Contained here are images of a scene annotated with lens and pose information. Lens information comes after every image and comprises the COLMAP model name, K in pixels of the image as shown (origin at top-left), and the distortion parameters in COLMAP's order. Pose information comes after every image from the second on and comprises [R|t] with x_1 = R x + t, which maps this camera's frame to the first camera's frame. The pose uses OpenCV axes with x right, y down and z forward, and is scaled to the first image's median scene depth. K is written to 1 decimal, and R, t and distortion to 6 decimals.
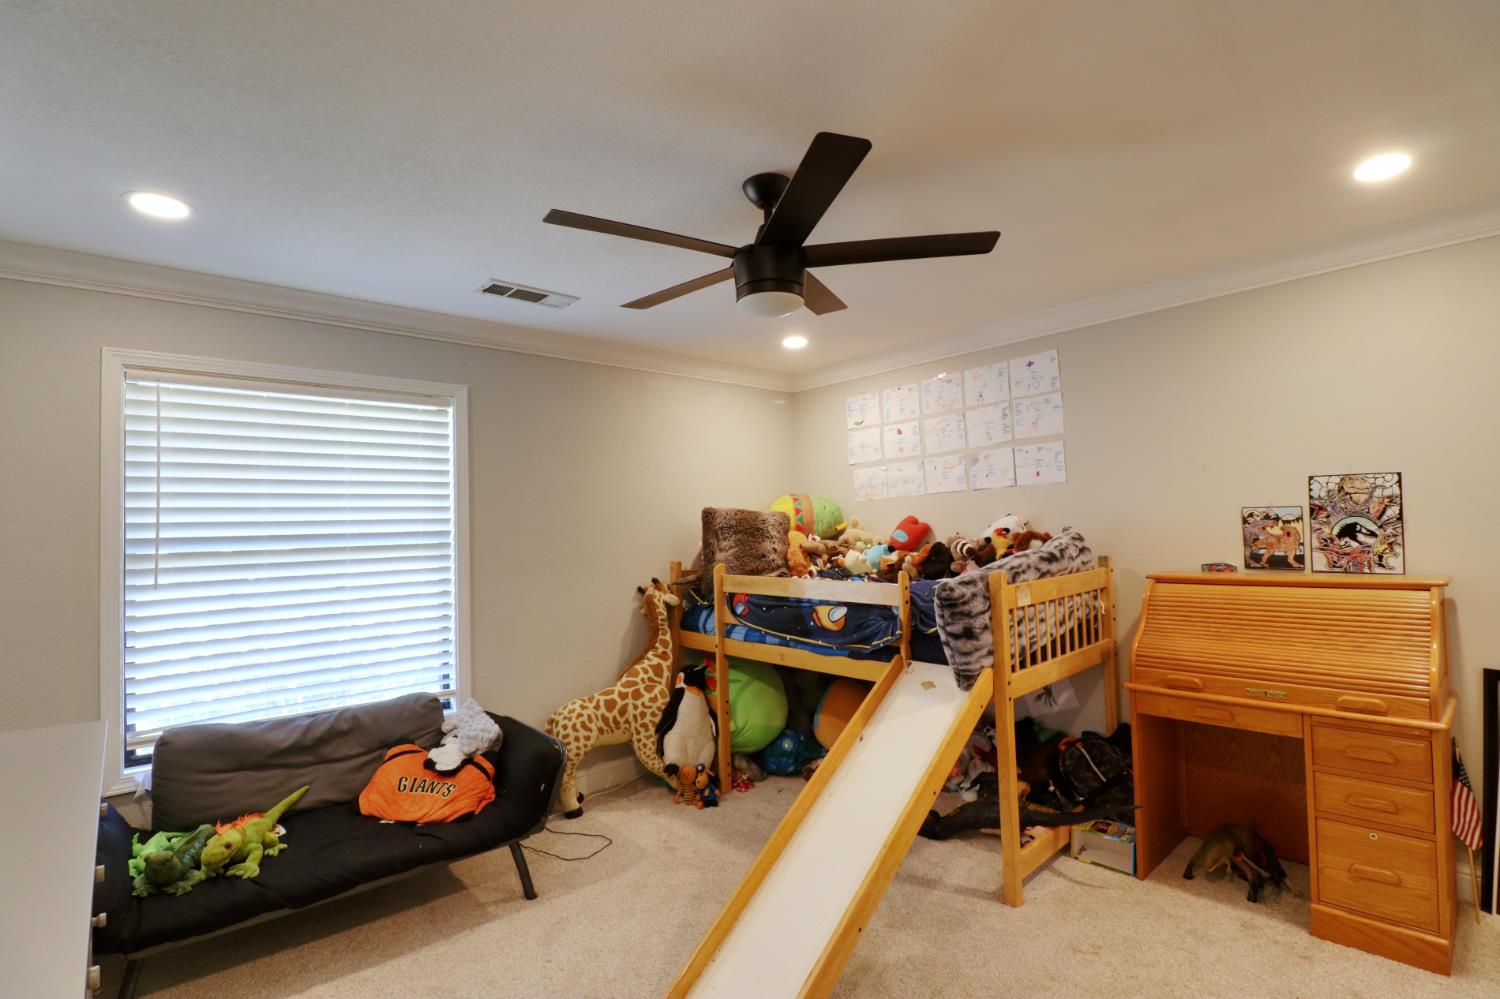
lens RADIAL K [[709.1, 0, 749.9], [0, 709.1, 503.2], [0, 0, 1]] dist [-0.000263, -0.000097]
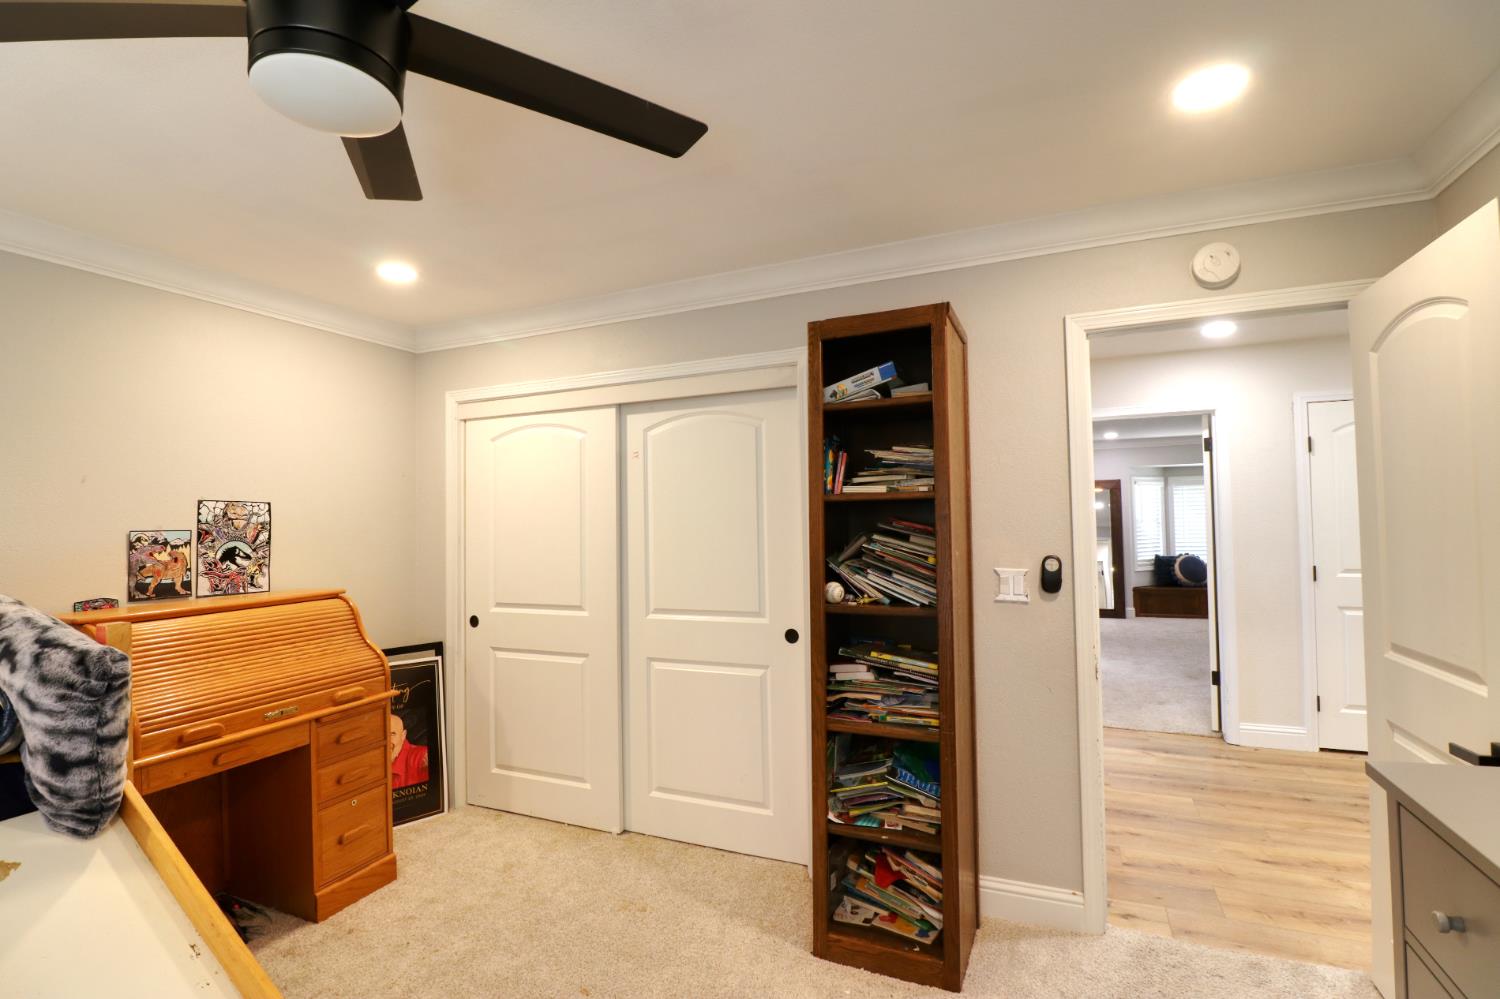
lens RADIAL K [[709.1, 0, 748.0], [0, 709.1, 501.0], [0, 0, 1]] dist [-0.000263, -0.000097]
pose [[-0.398279, 0.063281, 0.915079, -0.422747], [0.000246, 0.997625, -0.068882, 0.031803], [-0.917264, -0.027209, -0.397348, 0.702036]]
